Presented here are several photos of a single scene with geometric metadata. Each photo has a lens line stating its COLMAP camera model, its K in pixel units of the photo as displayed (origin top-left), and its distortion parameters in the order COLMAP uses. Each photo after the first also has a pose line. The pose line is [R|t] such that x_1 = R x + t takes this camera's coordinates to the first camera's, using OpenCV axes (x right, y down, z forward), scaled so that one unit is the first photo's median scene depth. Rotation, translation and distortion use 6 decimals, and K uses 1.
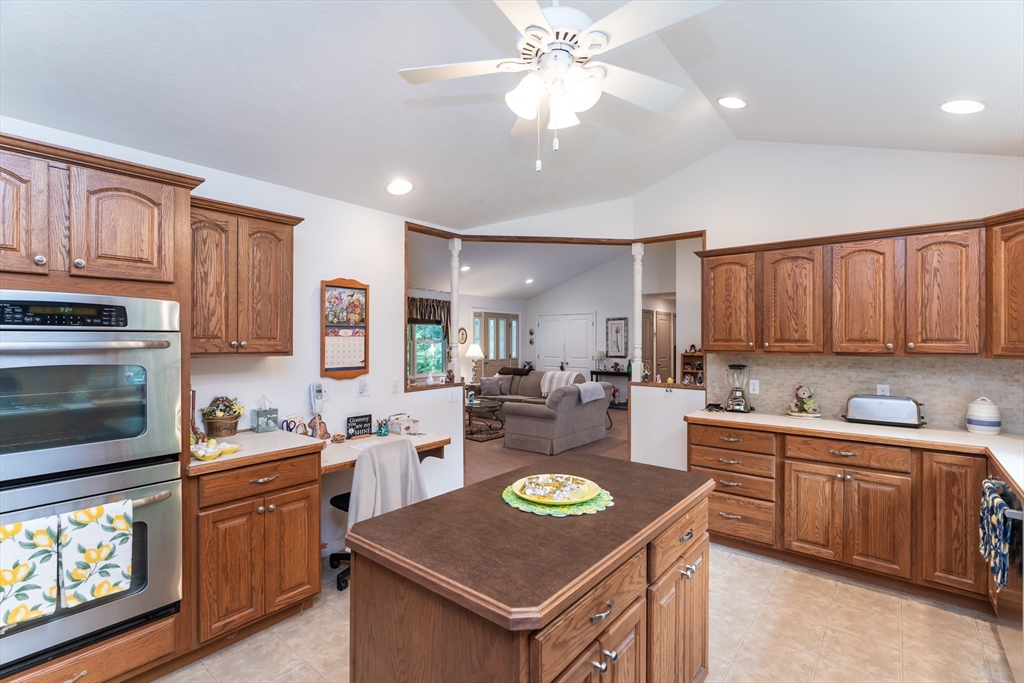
lens RADIAL K [[485.7, 0, 518.7], [0, 485.7, 341.2], [0, 0, 1]] dist [-0.029460, 0.000268]
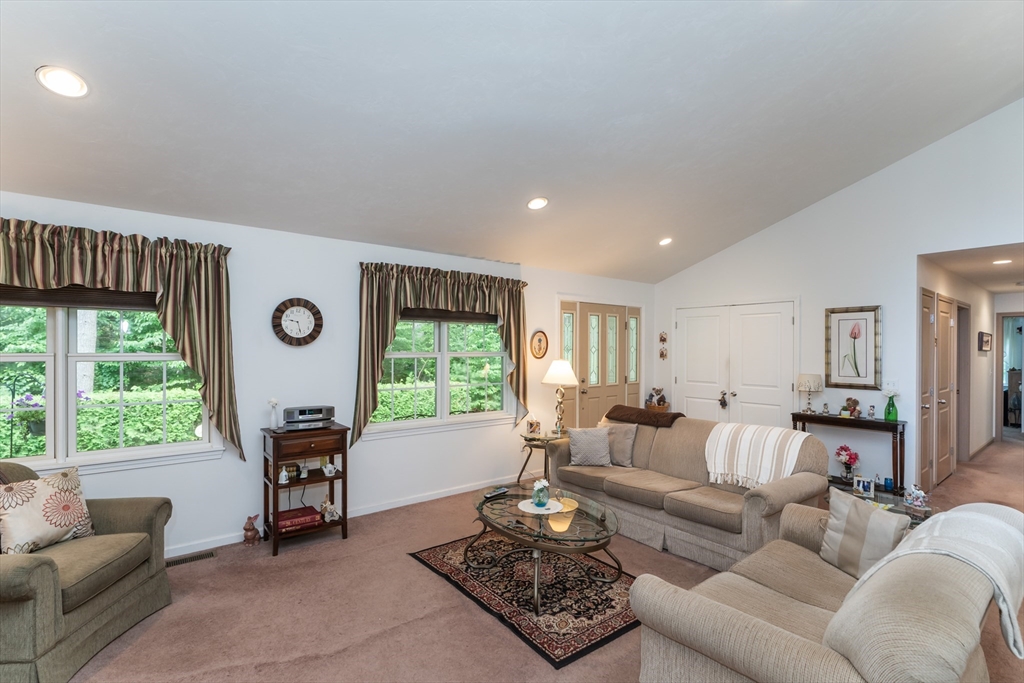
lens RADIAL K [[475.7, 0, 512.0], [0, 475.7, 341.5], [0, 0, 1]] dist [0.002987, 0.000278]
pose [[0.973662, -0.001395, -0.227991, -0.022473], [-0.003135, 0.999805, -0.019505, -0.002930], [0.227974, 0.019706, 0.973468, 0.454453]]
